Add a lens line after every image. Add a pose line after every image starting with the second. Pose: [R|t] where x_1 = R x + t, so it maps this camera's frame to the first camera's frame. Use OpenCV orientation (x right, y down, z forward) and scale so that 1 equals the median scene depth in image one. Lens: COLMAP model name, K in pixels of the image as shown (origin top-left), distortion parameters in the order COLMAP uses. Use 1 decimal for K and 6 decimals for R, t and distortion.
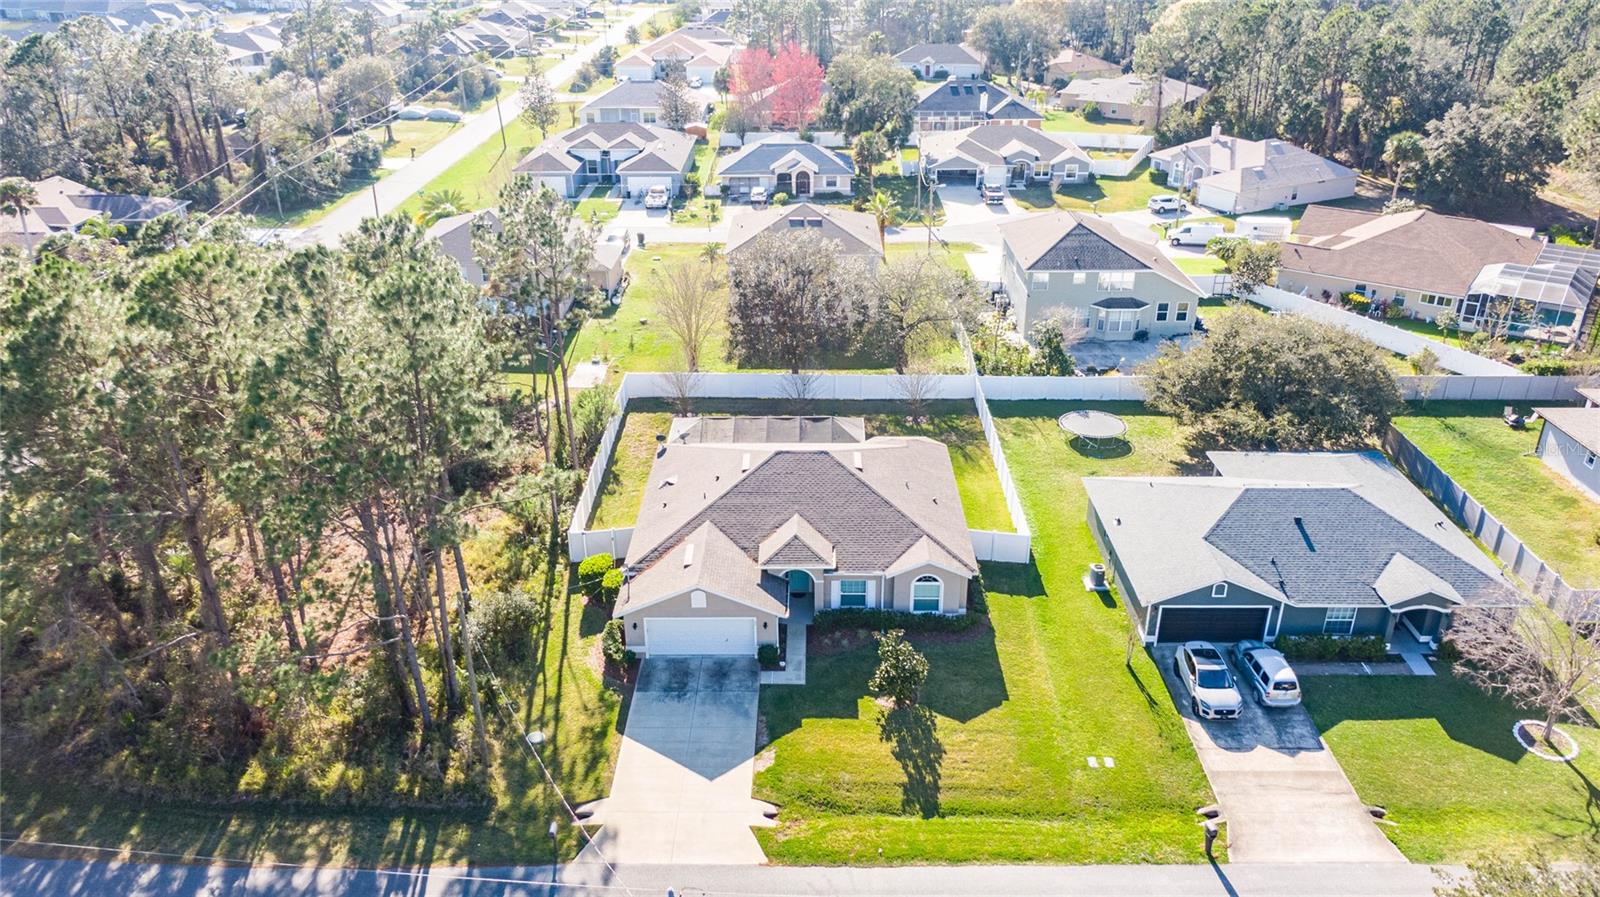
lens RADIAL K [[1142.3, 0, 800.0], [0, 1142.3, 448.5], [0, 0, 1]] dist [0.040292, -0.059583]
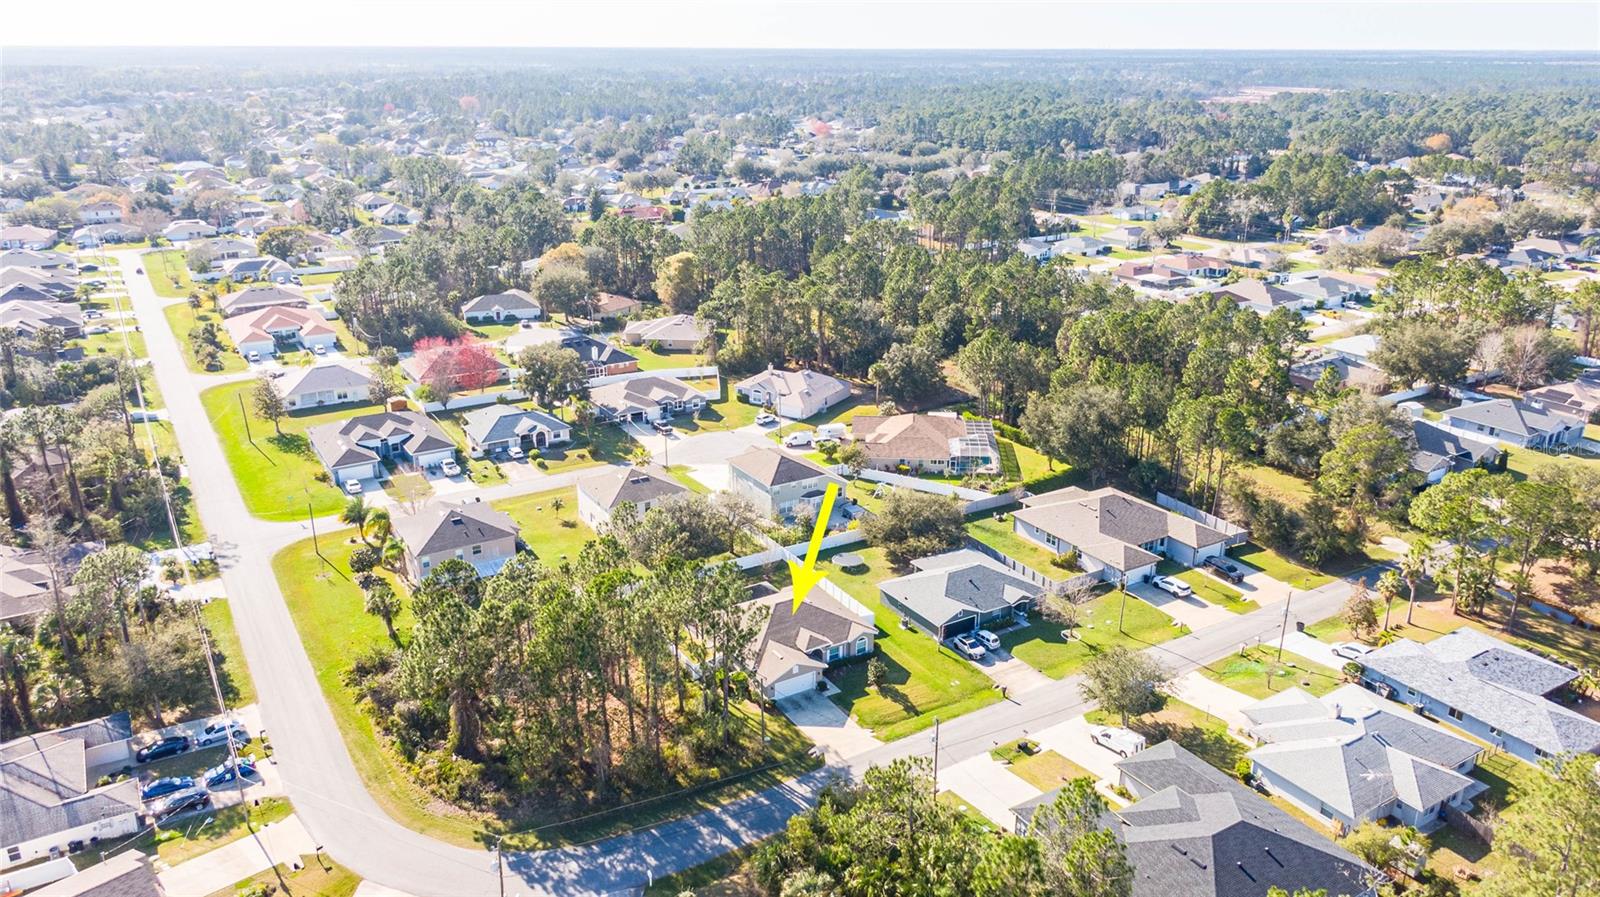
lens RADIAL K [[1142.3, 0, 800.0], [0, 1142.3, 448.5], [0, 0, 1]] dist [0.040292, -0.059583]
pose [[0.848554, -0.169395, 0.501260, -1.059389], [0.221618, 0.974048, -0.045996, -0.182235], [-0.480460, 0.150118, 0.864073, -1.011952]]
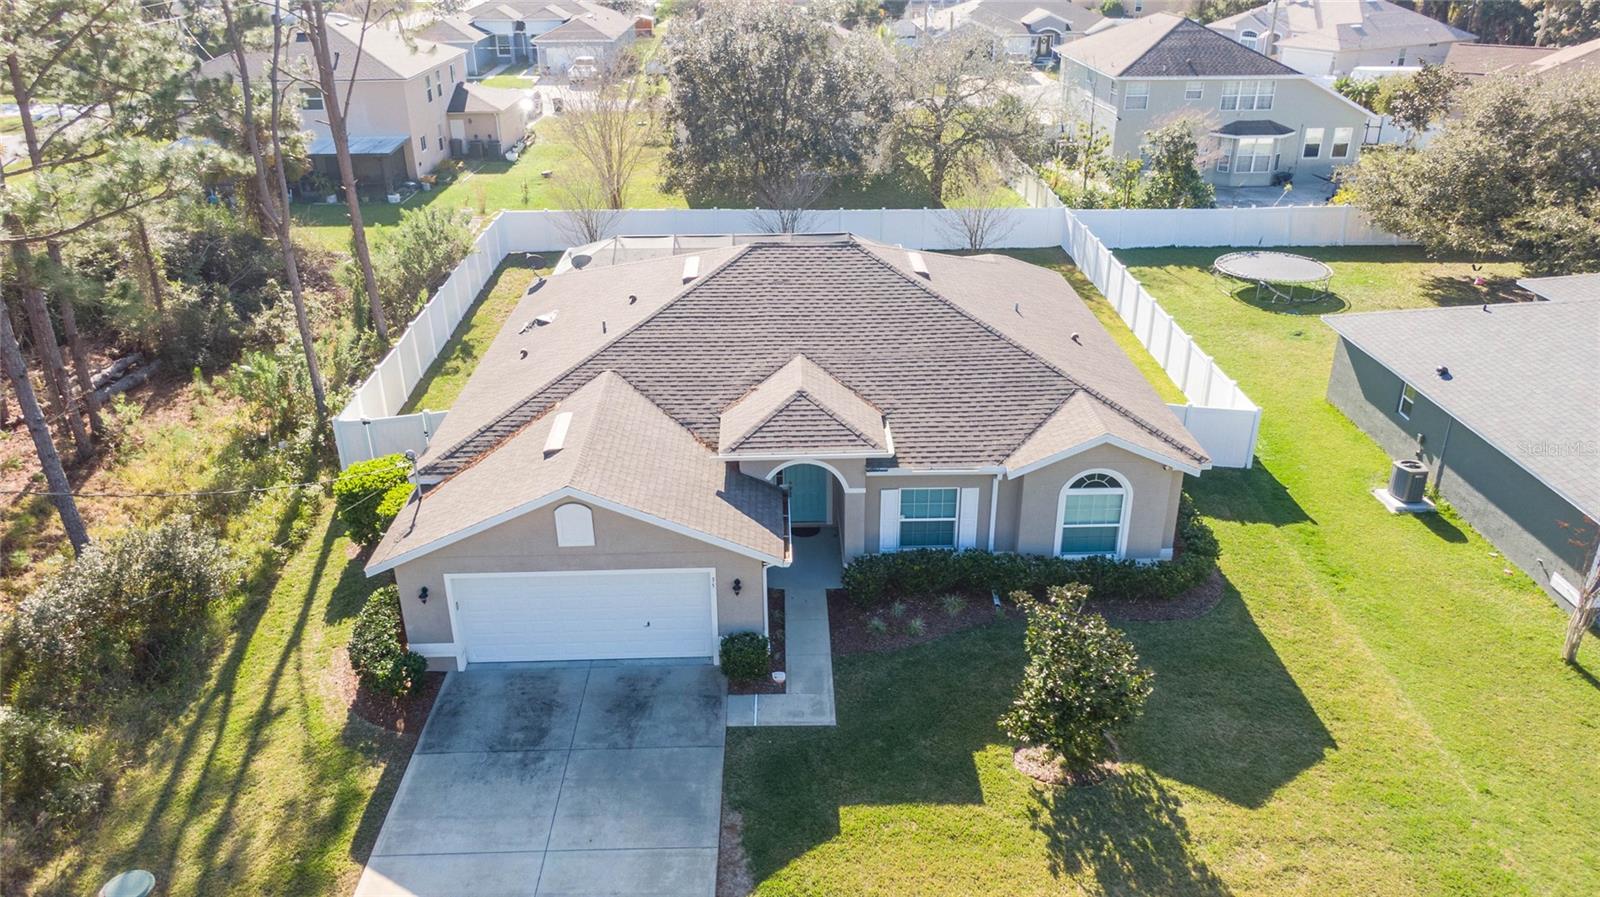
lens RADIAL K [[1142.3, 0, 800.0], [0, 1142.3, 448.5], [0, 0, 1]] dist [0.040292, -0.059583]
pose [[0.999401, -0.015635, 0.030878, -0.017088], [0.015827, 0.999857, -0.005965, 0.094466], [-0.030780, 0.006450, 0.999505, 0.511321]]
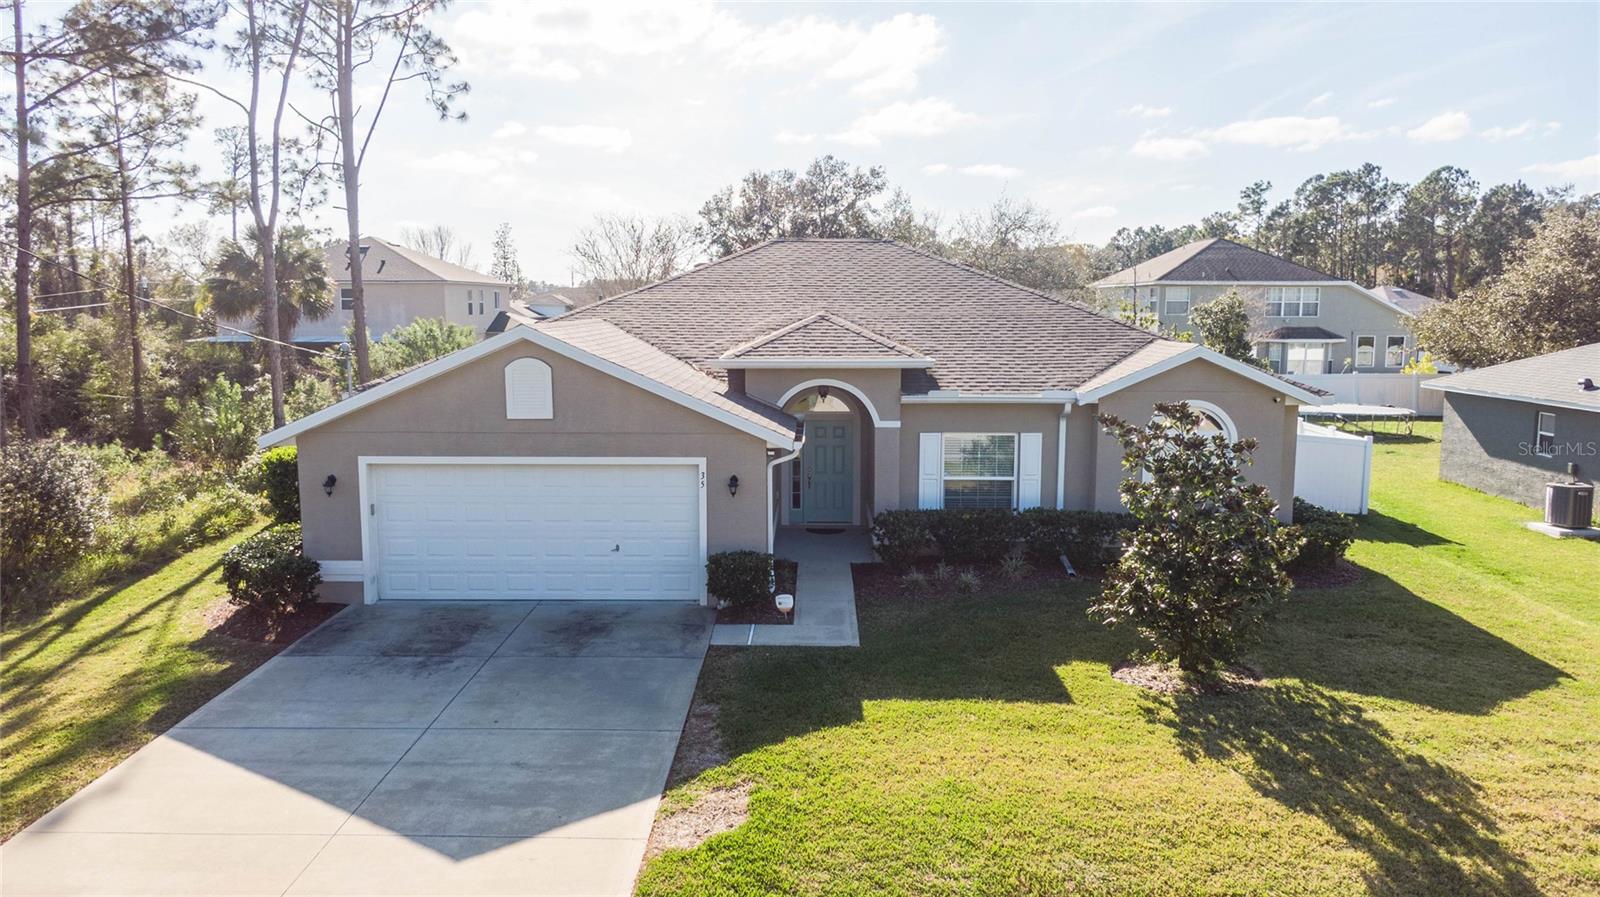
lens RADIAL K [[1142.3, 0, 800.0], [0, 1142.3, 448.5], [0, 0, 1]] dist [0.040292, -0.059583]
pose [[0.999959, 0.009094, -0.000141, -0.010052], [-0.008692, 0.950904, -0.309363, 0.217381], [-0.002680, 0.309352, 0.950944, 0.609238]]
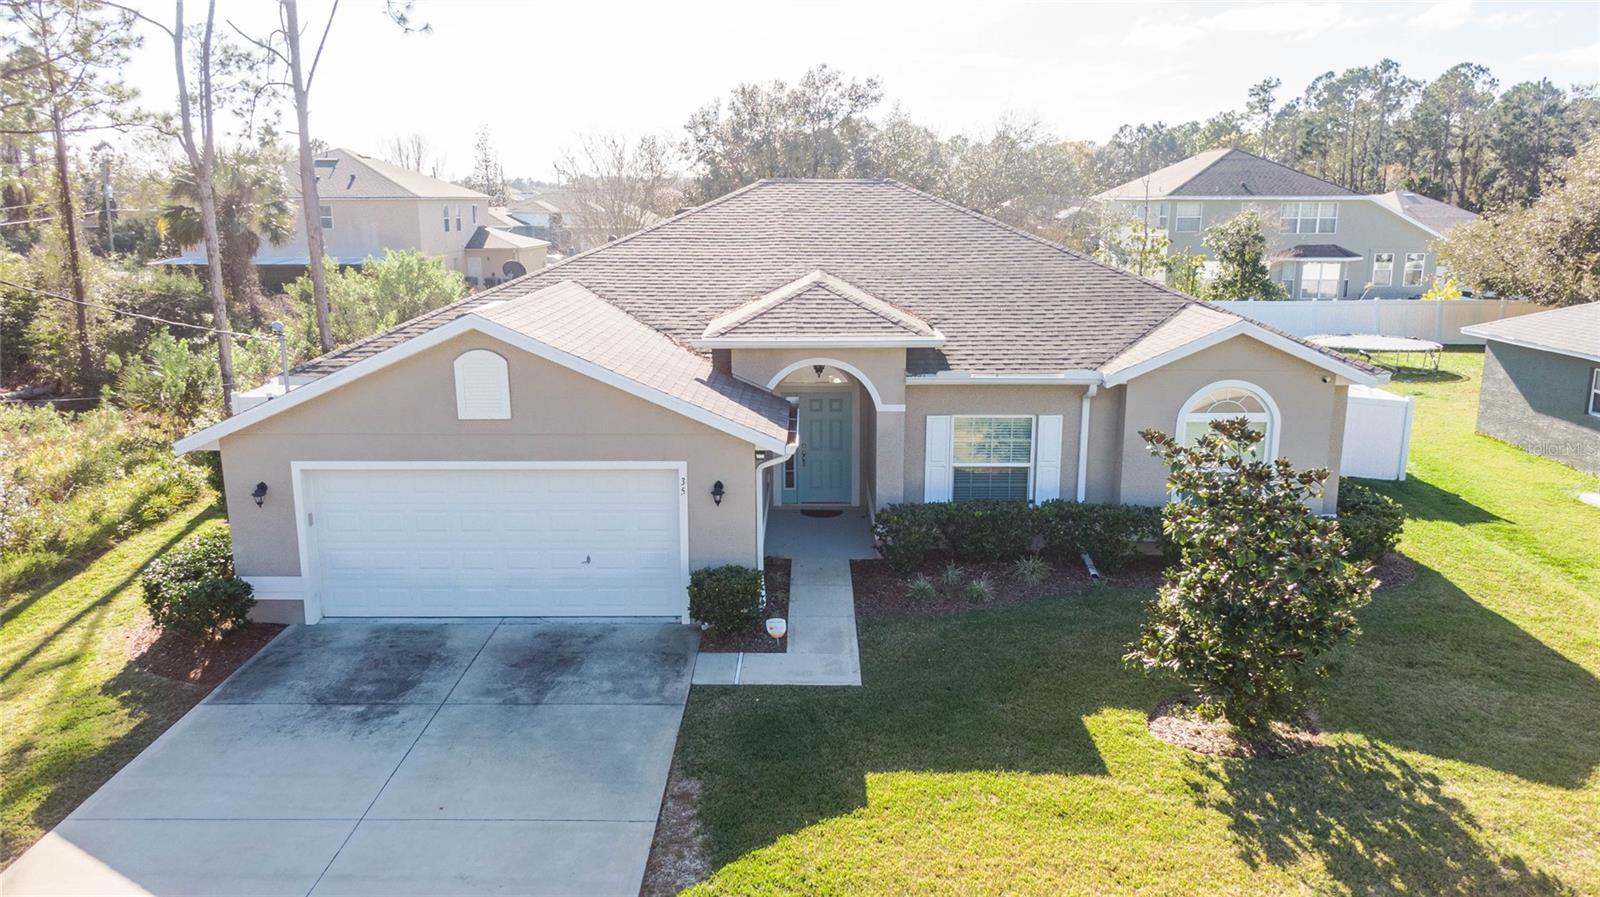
lens RADIAL K [[1142.3, 0, 800.0], [0, 1142.3, 448.5], [0, 0, 1]] dist [0.040292, -0.059583]
pose [[0.999972, 0.004585, 0.005918, -0.010041], [-0.003142, 0.974539, -0.224197, 0.184683], [-0.006795, 0.224173, 0.974526, 0.635632]]
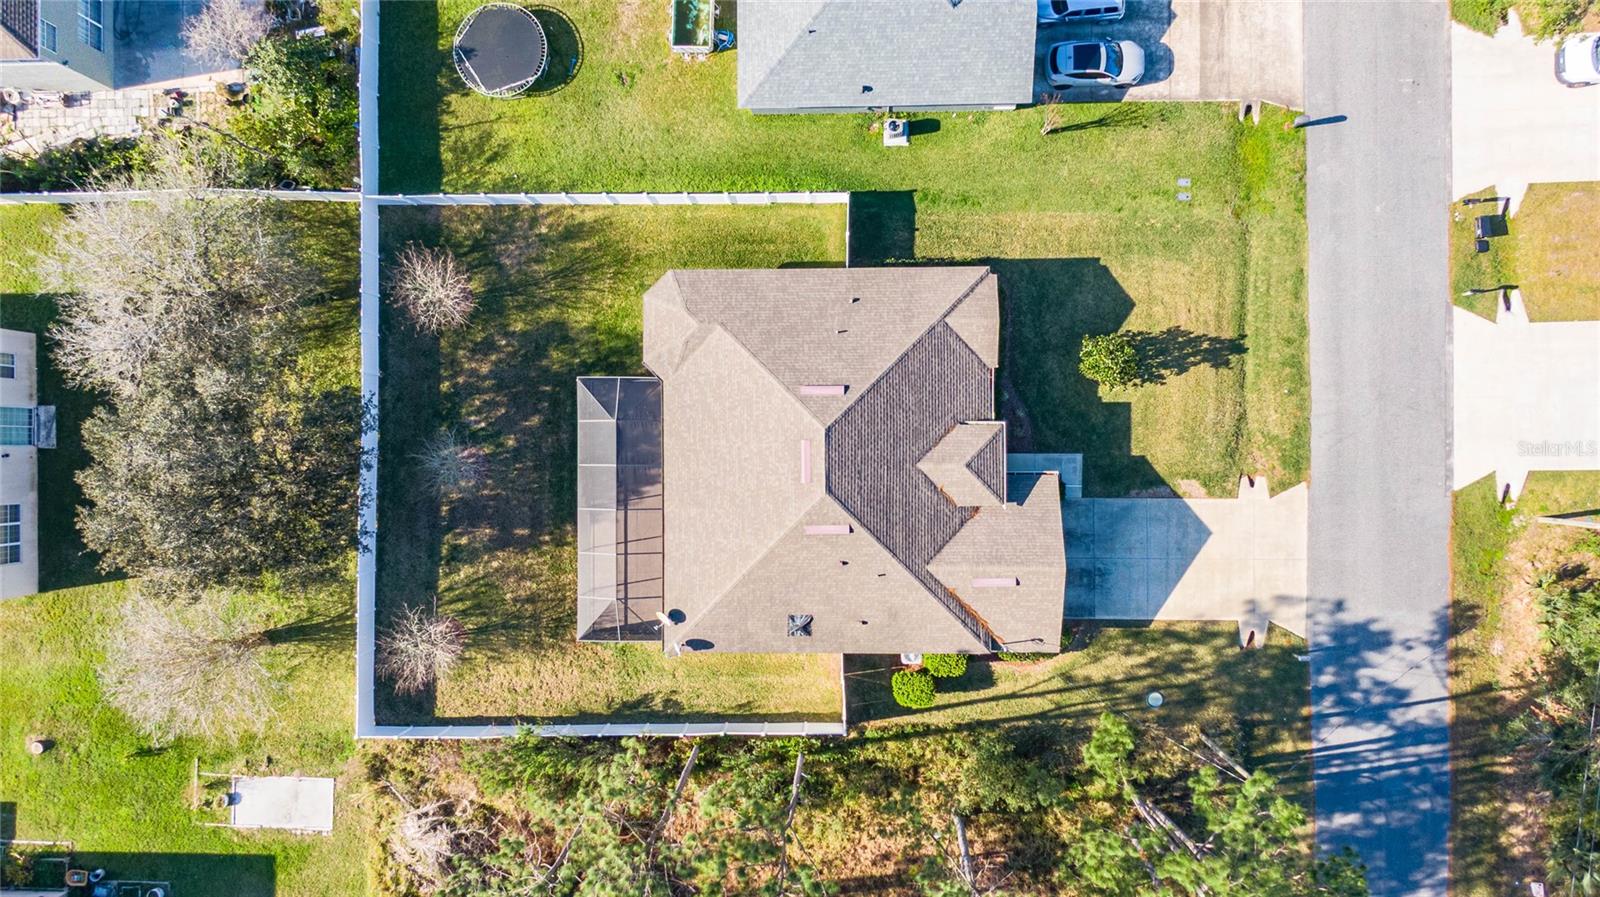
lens RADIAL K [[1142.3, 0, 800.0], [0, 1142.3, 448.5], [0, 0, 1]] dist [0.040292, -0.059583]
pose [[-0.013513, -0.999890, 0.006040, 0.005535], [0.463384, -0.000909, 0.886157, -0.717479], [-0.886054, 0.014773, 0.463346, 0.651896]]
